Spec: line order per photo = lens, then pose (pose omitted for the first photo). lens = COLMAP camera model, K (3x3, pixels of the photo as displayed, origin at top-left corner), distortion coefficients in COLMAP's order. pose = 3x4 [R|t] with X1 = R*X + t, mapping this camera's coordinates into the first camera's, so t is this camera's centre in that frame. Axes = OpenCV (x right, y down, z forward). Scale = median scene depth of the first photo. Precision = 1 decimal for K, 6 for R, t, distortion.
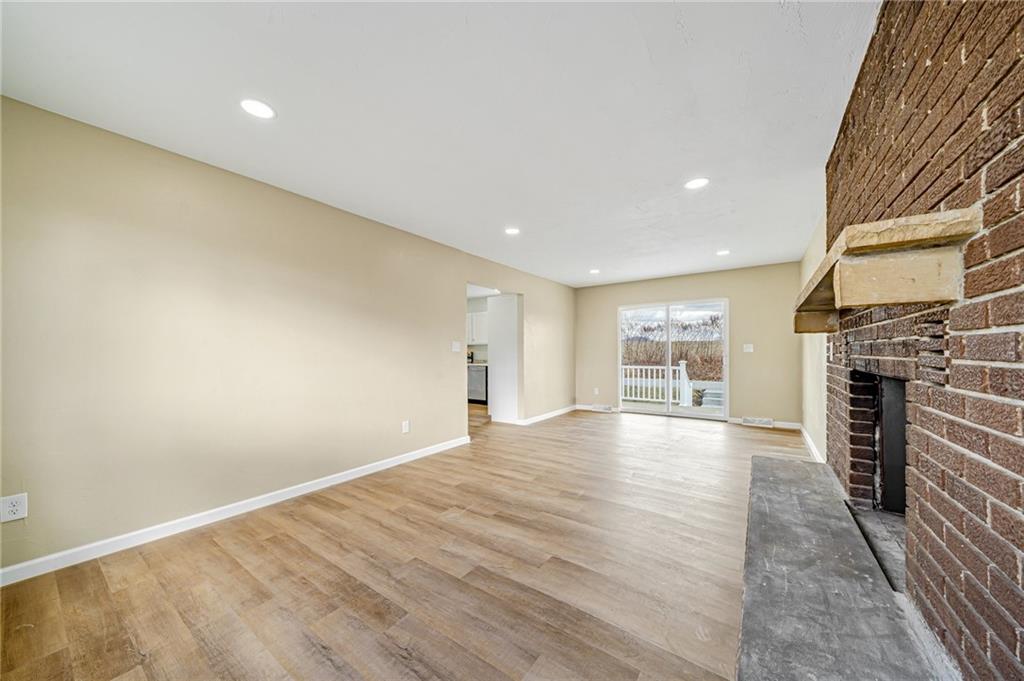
lens RADIAL K [[356.9, 0, 508.1], [0, 356.9, 355.9], [0, 0, 1]] dist [-0.000020, -0.000070]
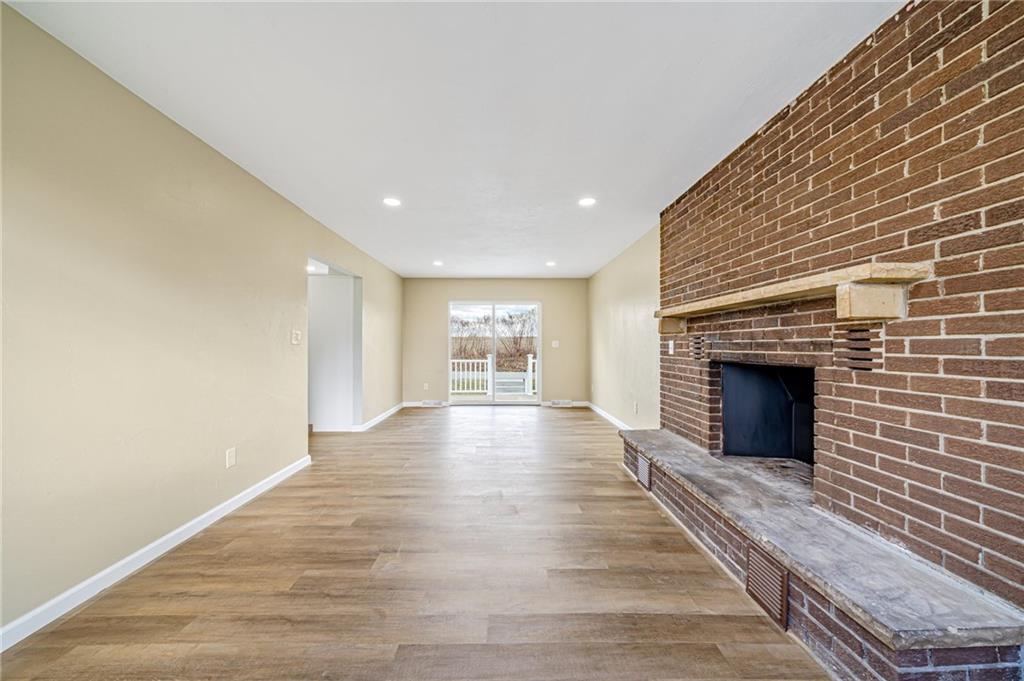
lens RADIAL K [[353.0, 0, 507.5], [0, 353.0, 346.4], [0, 0, 1]] dist [-0.002012, -0.000224]
pose [[0.805694, 0.008189, 0.592275, -0.210058], [-0.002395, 0.999941, -0.010569, -0.000495], [-0.592327, 0.007097, 0.805666, 0.138630]]
